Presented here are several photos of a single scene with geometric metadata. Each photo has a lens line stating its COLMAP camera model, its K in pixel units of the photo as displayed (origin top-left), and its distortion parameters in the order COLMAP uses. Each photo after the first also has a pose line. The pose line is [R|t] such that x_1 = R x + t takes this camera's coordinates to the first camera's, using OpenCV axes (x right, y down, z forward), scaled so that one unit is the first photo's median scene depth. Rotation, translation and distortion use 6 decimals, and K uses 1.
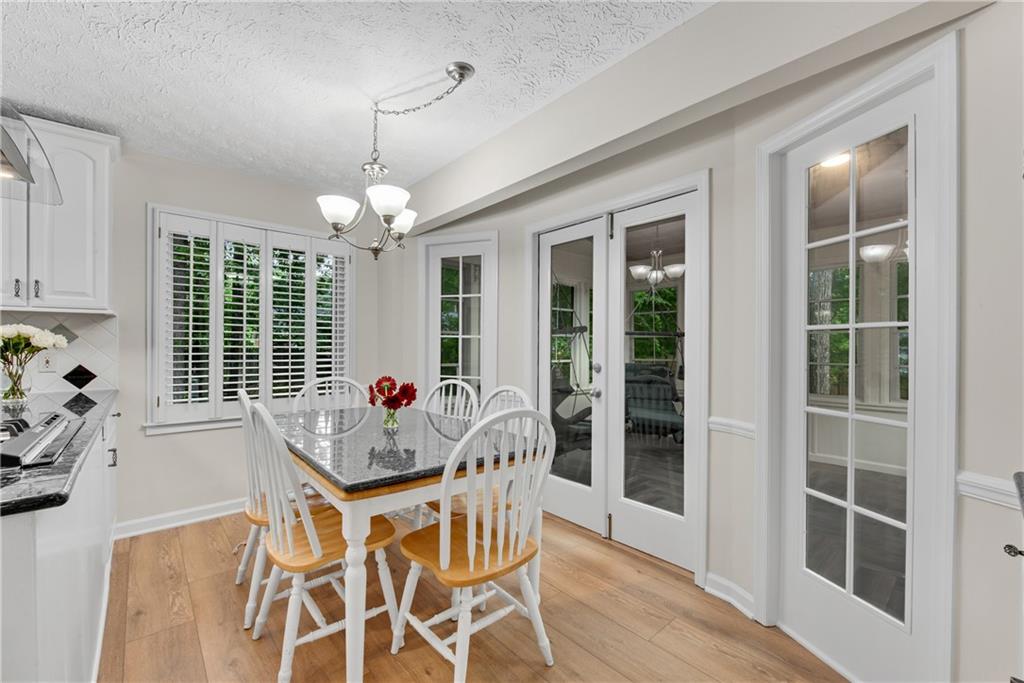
lens RADIAL K [[435.1, 0, 510.0], [0, 435.1, 350.1], [0, 0, 1]] dist [-0.000755, -0.000290]
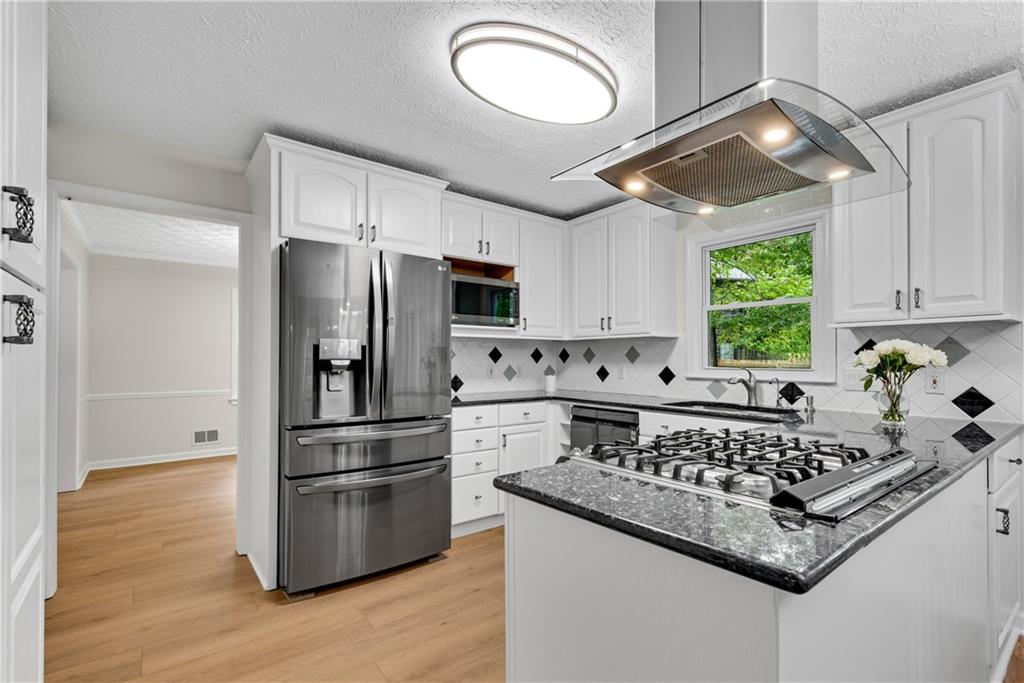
lens RADIAL K [[462.0, 0, 506.1], [0, 462.0, 355.0], [0, 0, 1]] dist [-0.009107, -0.000497]
pose [[-0.073797, -0.010420, -0.997219, -0.108847], [-0.012557, 0.999876, -0.009518, -0.007186], [0.997194, 0.011820, -0.073918, 0.245388]]
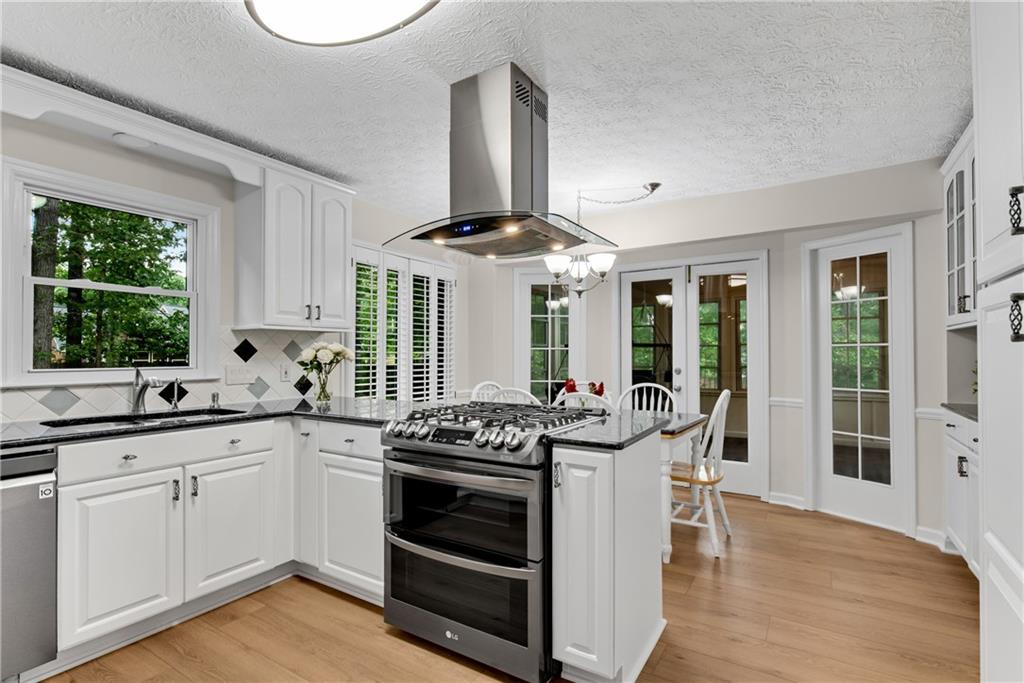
lens RADIAL K [[504.8, 0, 501.8], [0, 504.8, 355.1], [0, 0, 1]] dist [0.010063, 0.000247]
pose [[0.958997, -0.006267, 0.283347, -1.001168], [0.009910, 0.999886, -0.011426, 0.001482], [-0.283243, 0.013765, 0.958949, -0.531476]]
